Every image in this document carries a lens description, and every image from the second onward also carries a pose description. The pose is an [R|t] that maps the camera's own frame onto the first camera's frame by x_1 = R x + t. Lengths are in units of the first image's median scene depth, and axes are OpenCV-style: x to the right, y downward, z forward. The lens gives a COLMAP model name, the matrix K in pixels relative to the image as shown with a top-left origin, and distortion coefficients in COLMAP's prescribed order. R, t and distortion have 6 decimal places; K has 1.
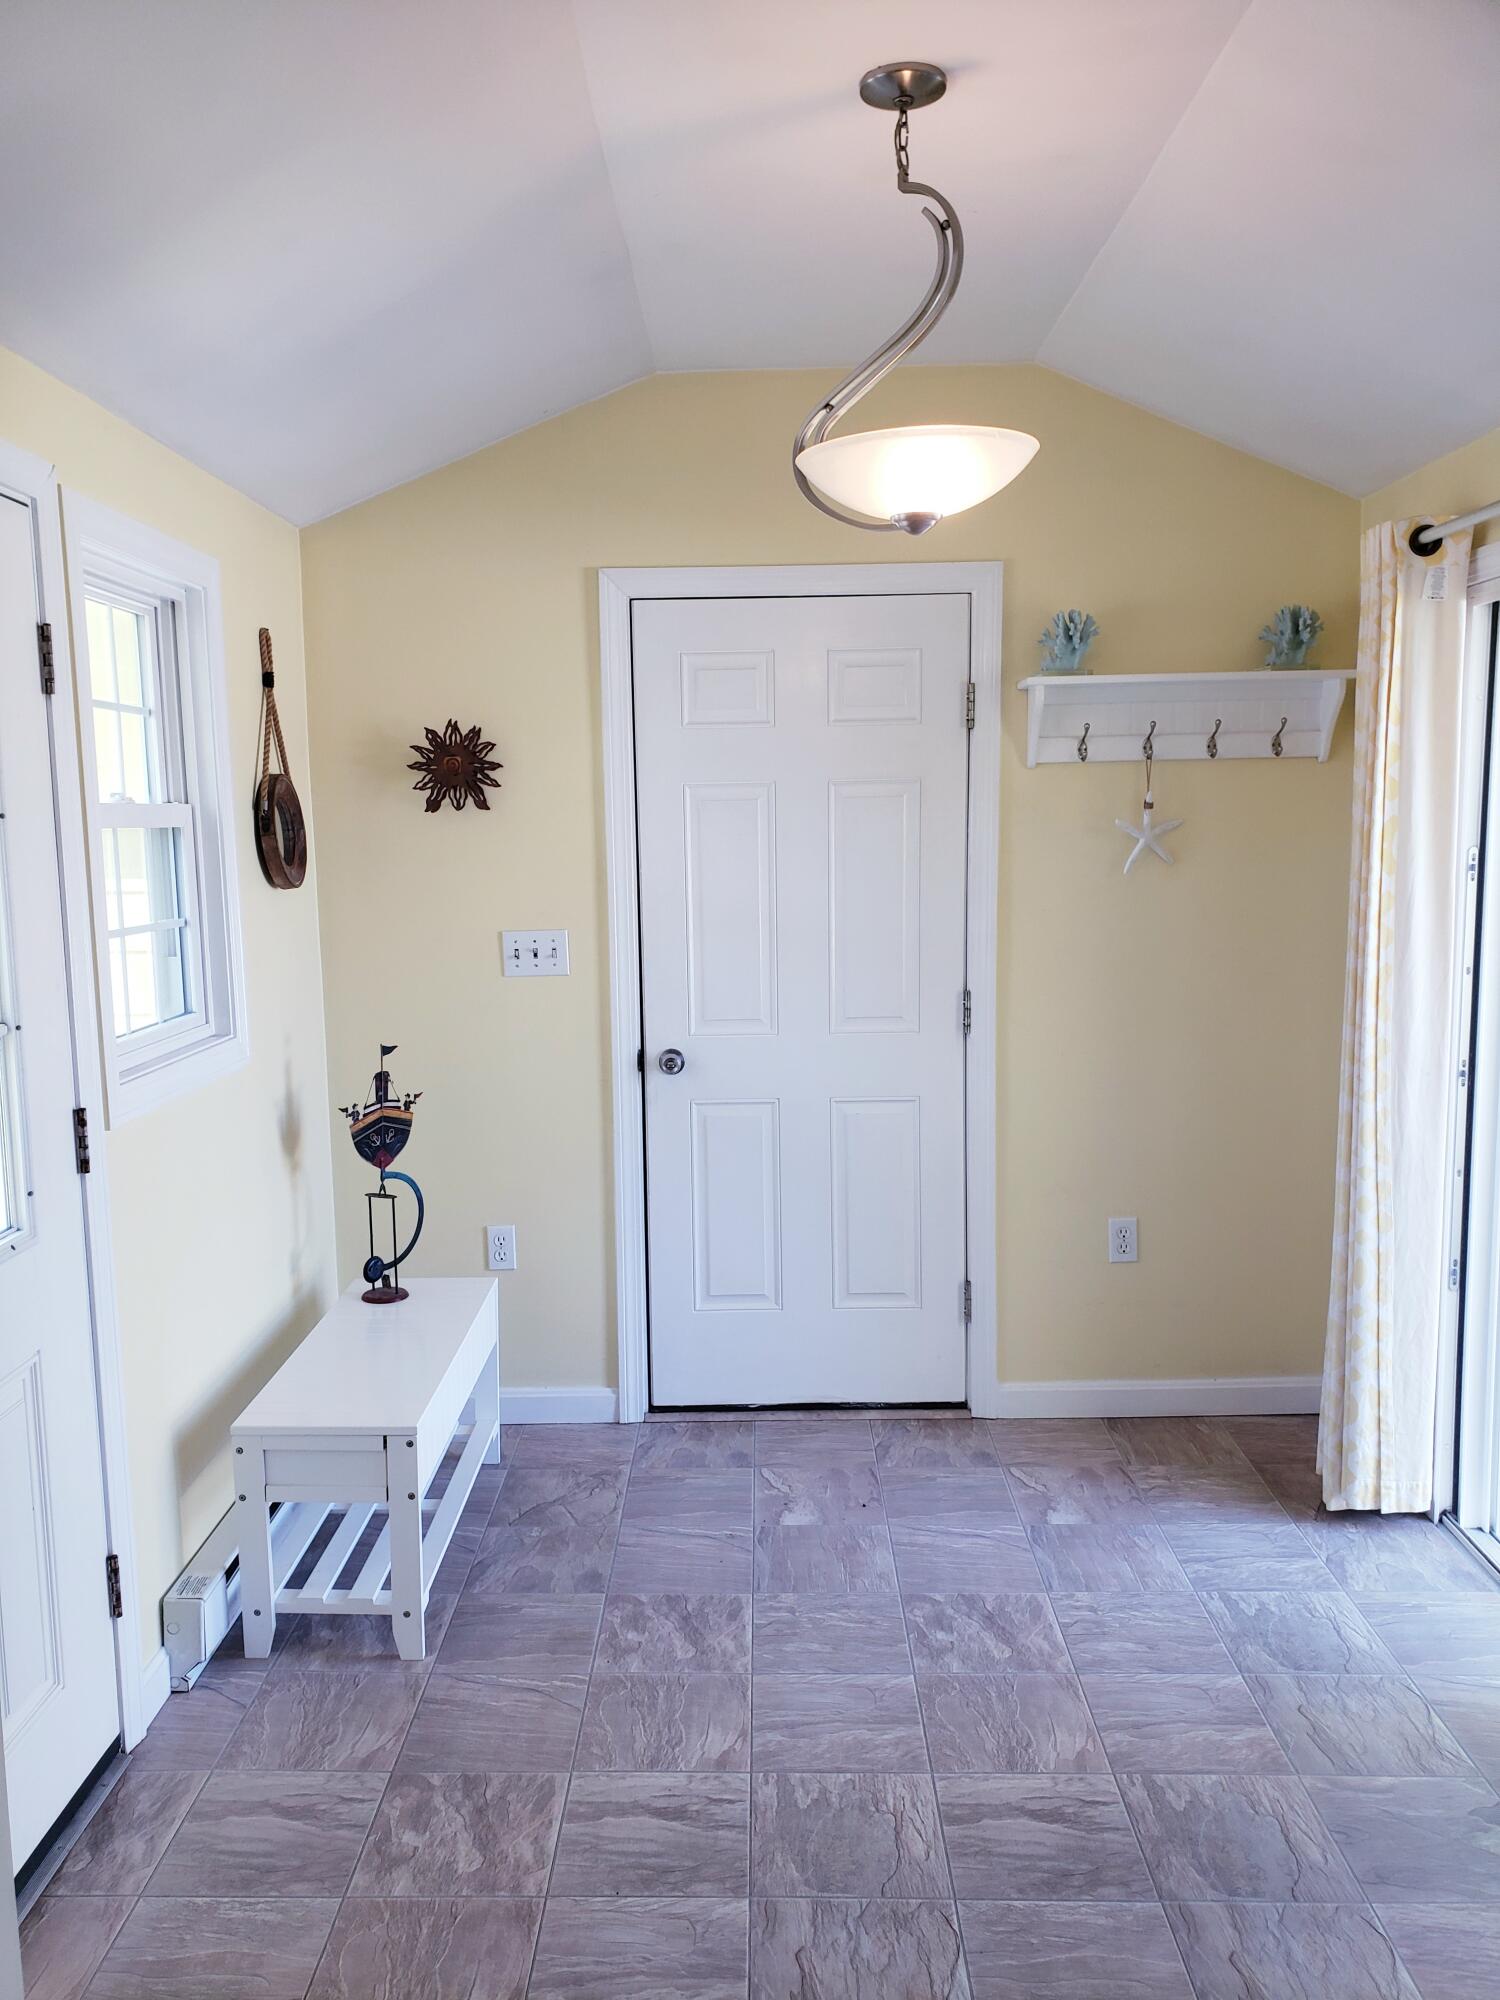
lens RADIAL K [[1538.0, 0, 758.8], [0, 1538.0, 1003.8], [0, 0, 1]] dist [0.041495, -0.024487]
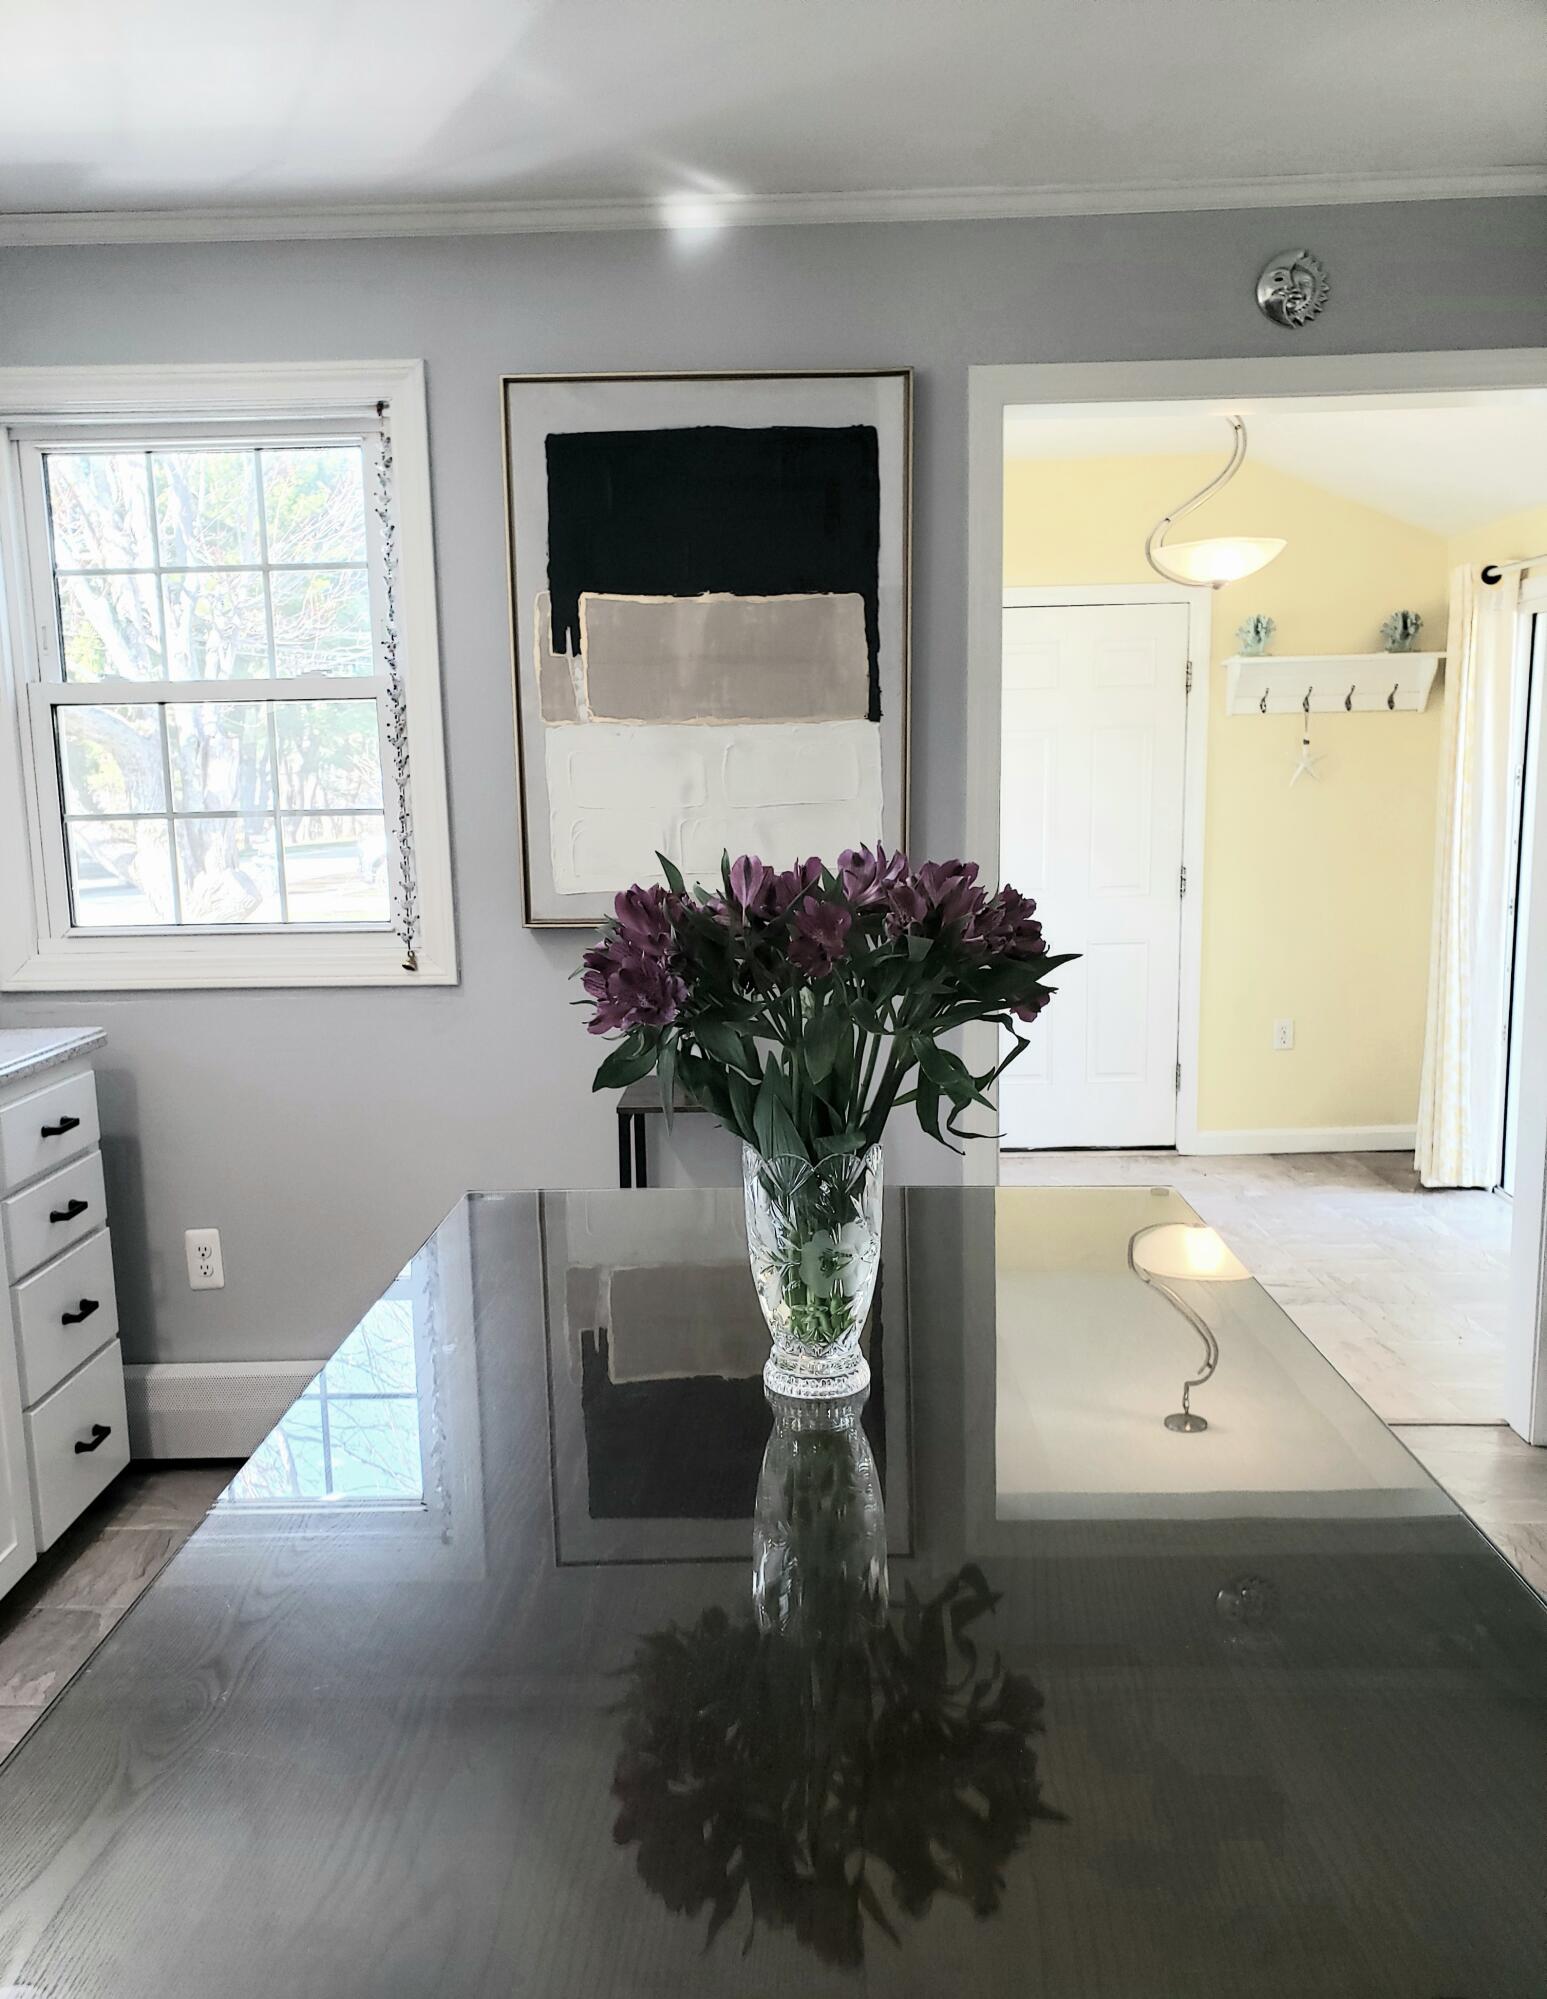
lens RADIAL K [[1550.0, 0, 766.0], [0, 1550.0, 1010.5], [0, 0, 1]] dist [0.008093, -0.002512]
pose [[0.999658, -0.002904, -0.025973, -0.285030], [0.003704, 0.999518, 0.030817, 0.102304], [0.025871, -0.030903, 0.999188, -0.649824]]
